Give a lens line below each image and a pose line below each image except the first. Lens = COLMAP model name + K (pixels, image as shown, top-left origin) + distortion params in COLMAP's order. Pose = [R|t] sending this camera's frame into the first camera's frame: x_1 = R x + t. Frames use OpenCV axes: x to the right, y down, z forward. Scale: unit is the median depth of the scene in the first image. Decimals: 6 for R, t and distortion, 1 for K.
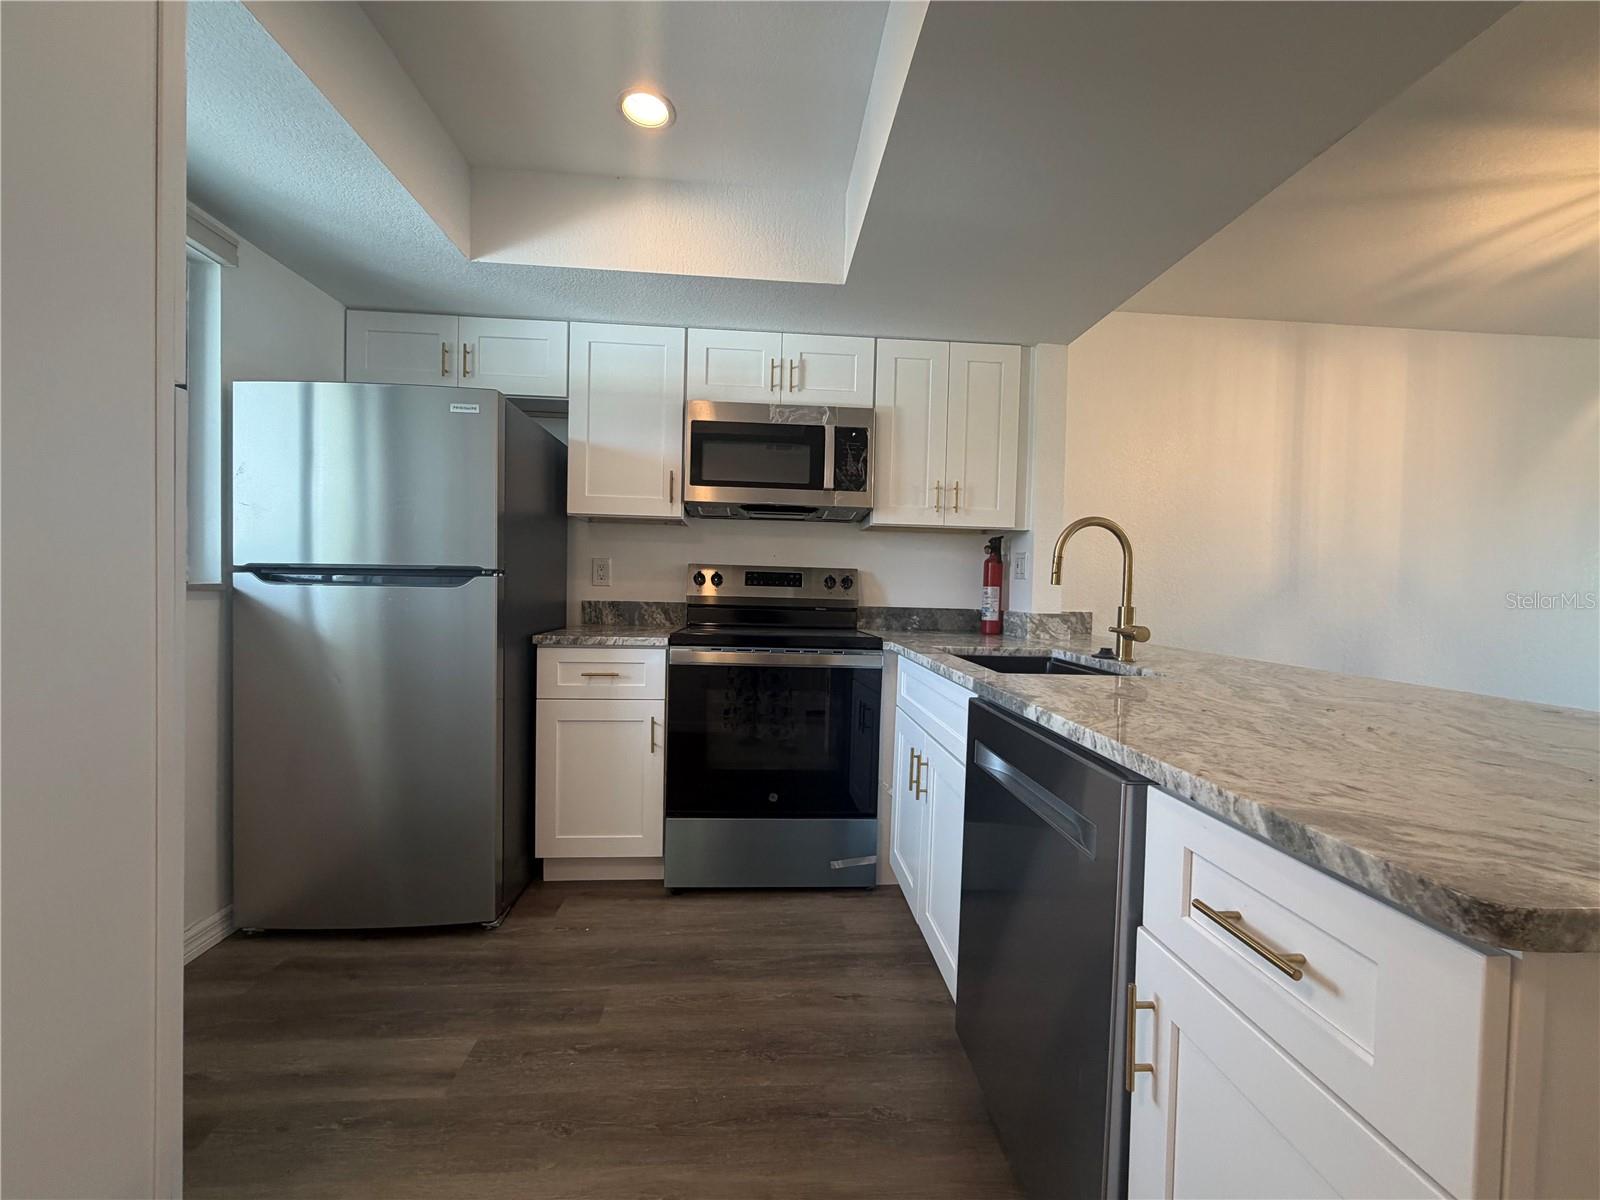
lens RADIAL K [[634.6, 0, 800.3], [0, 634.6, 601.5], [0, 0, 1]] dist [-0.000322, -0.000205]
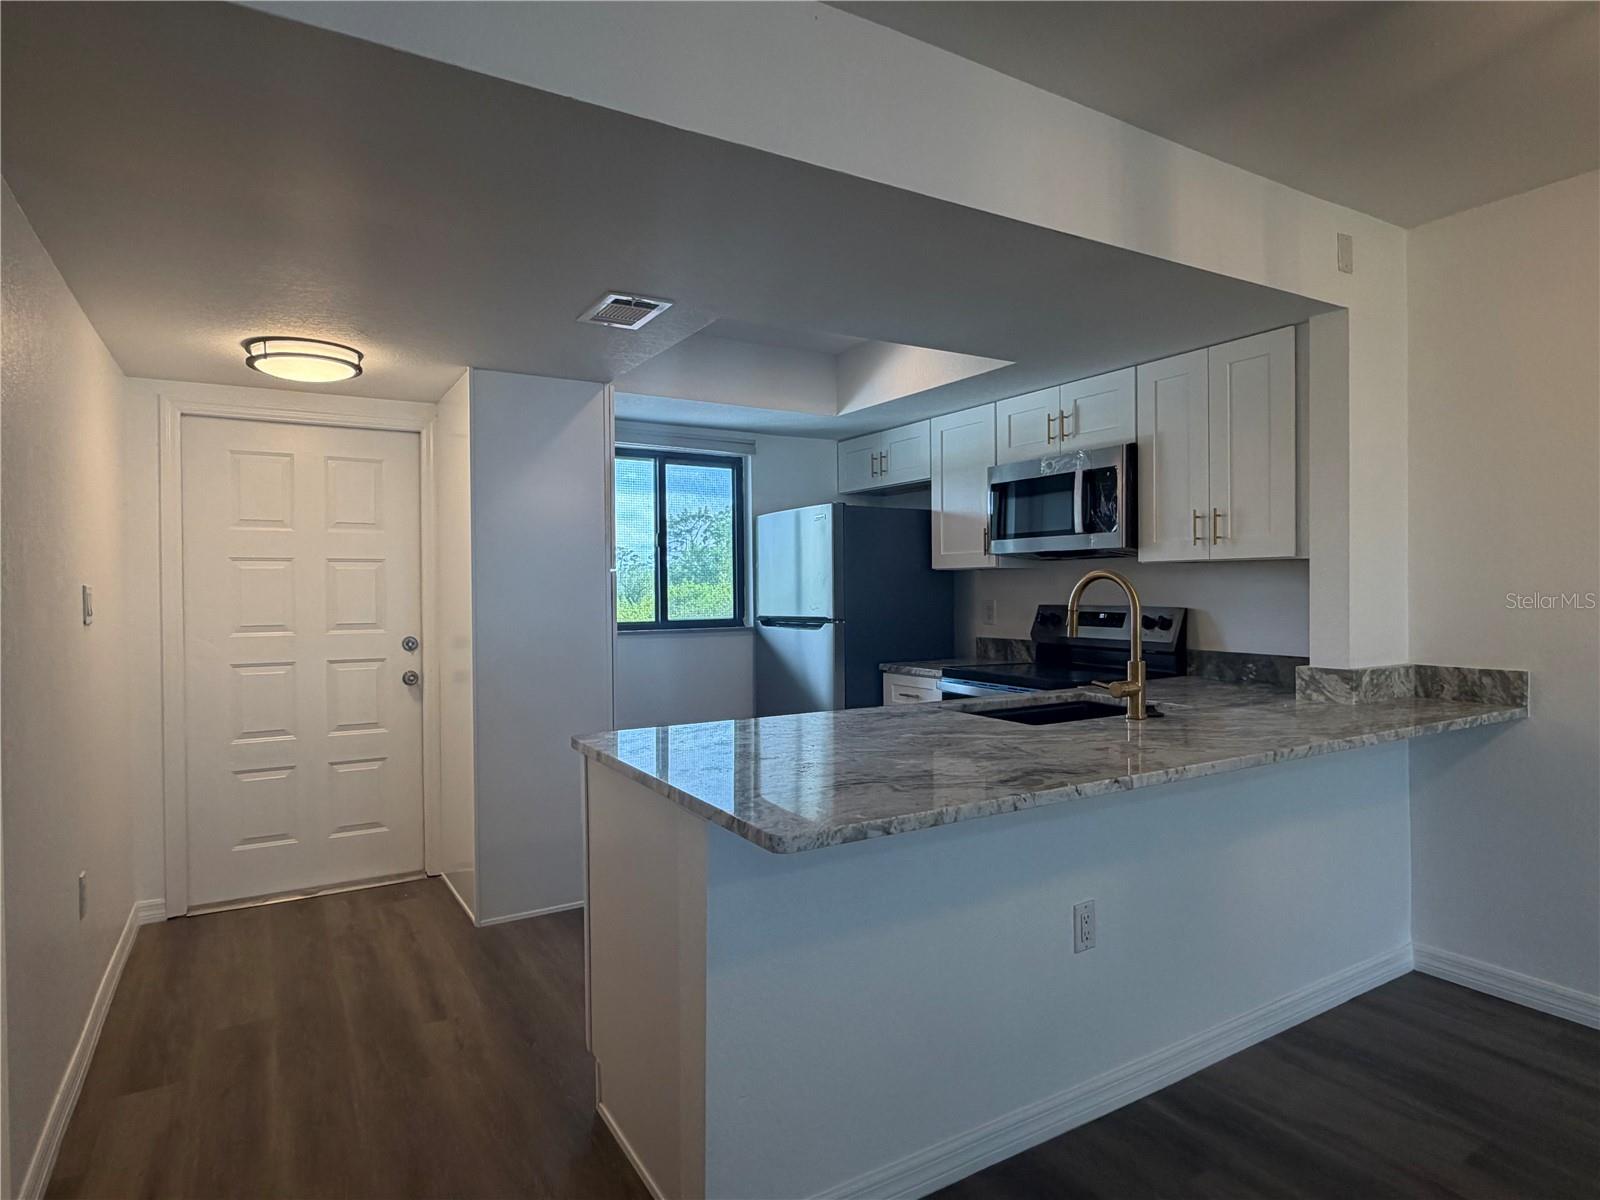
lens RADIAL K [[891.7, 0, 801.1], [0, 891.7, 597.6], [0, 0, 1]] dist [-0.003214, 0.001620]
pose [[0.455780, -0.018685, -0.889896, 1.099769], [-0.001605, 0.999761, -0.021814, -0.042850], [0.890091, 0.011371, 0.455641, -0.043784]]
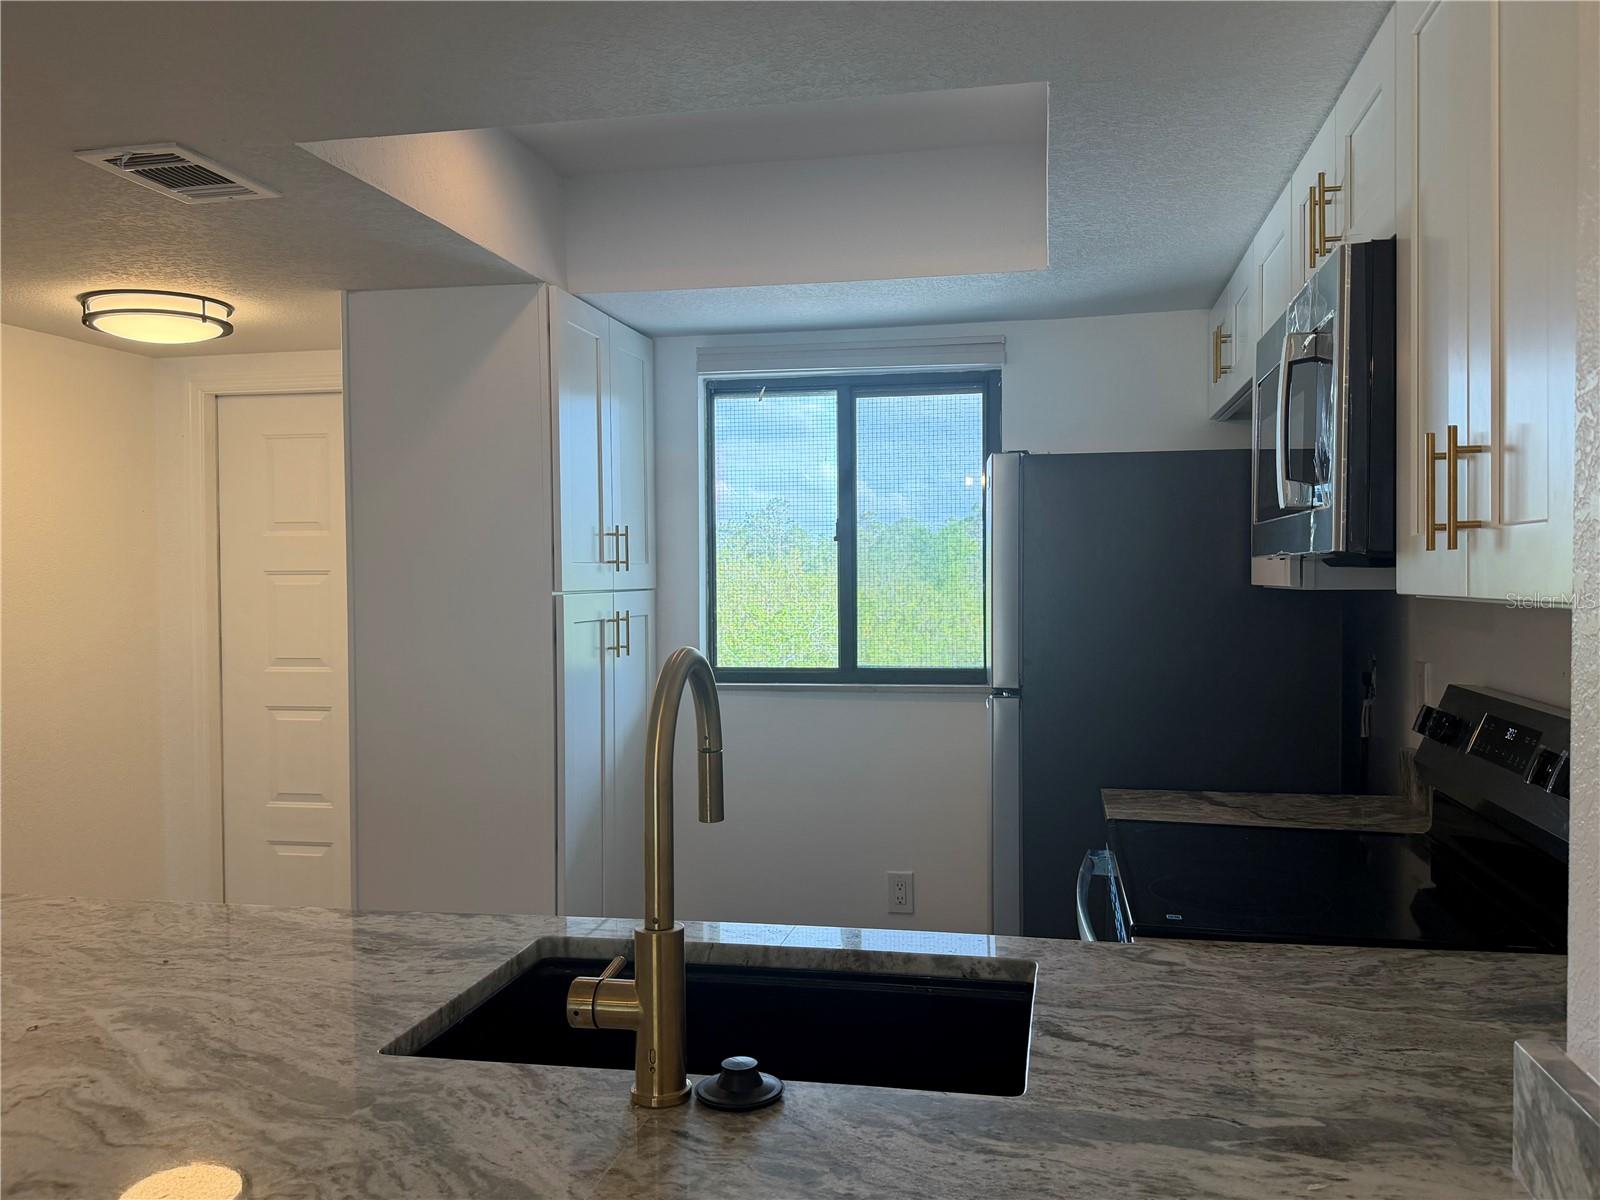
lens RADIAL K [[1299.3, 0, 832.3], [0, 1299.3, 612.0], [0, 0, 1]] dist [-0.019859, -0.021396]
pose [[-0.226966, 0.003764, -0.973895, 0.839189], [-0.021135, 0.999738, 0.008789, -0.117786], [0.973673, 0.022578, -0.226827, 0.911257]]
